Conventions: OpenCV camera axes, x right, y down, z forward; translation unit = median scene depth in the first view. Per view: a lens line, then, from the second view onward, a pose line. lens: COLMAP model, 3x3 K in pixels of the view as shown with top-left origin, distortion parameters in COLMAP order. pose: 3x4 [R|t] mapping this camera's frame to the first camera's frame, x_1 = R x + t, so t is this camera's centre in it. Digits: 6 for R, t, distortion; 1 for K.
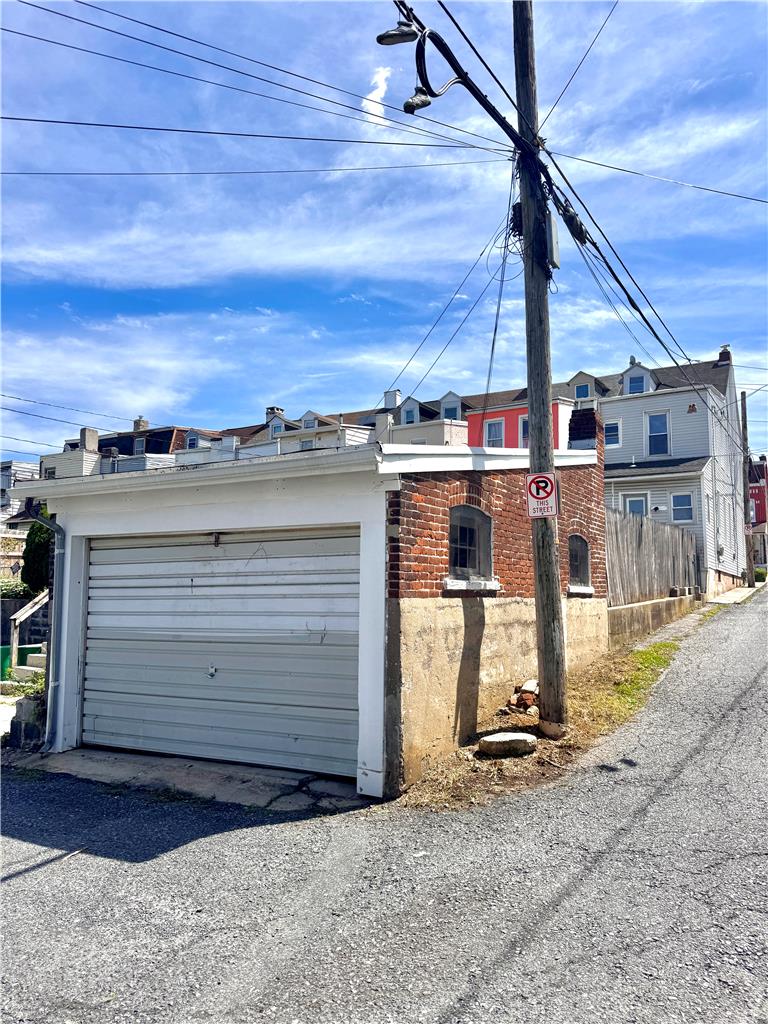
lens RADIAL K [[712.9, 0, 384.3], [0, 712.9, 509.2], [0, 0, 1]] dist [0.000877, 0.000551]
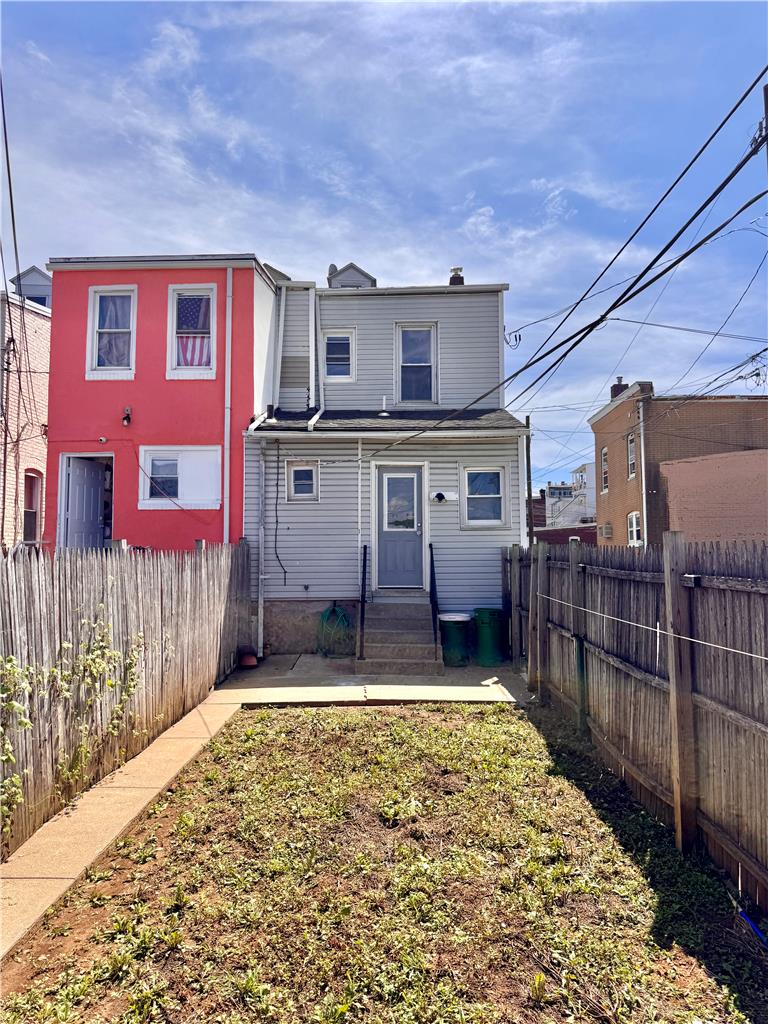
lens RADIAL K [[712.9, 0, 383.8], [0, 712.9, 512.4], [0, 0, 1]] dist [0.000877, 0.000551]
pose [[0.857035, 0.024867, 0.514657, 0.075003], [-0.038032, 0.999163, 0.015055, 0.004426], [-0.513852, -0.032476, 0.857264, 0.536750]]
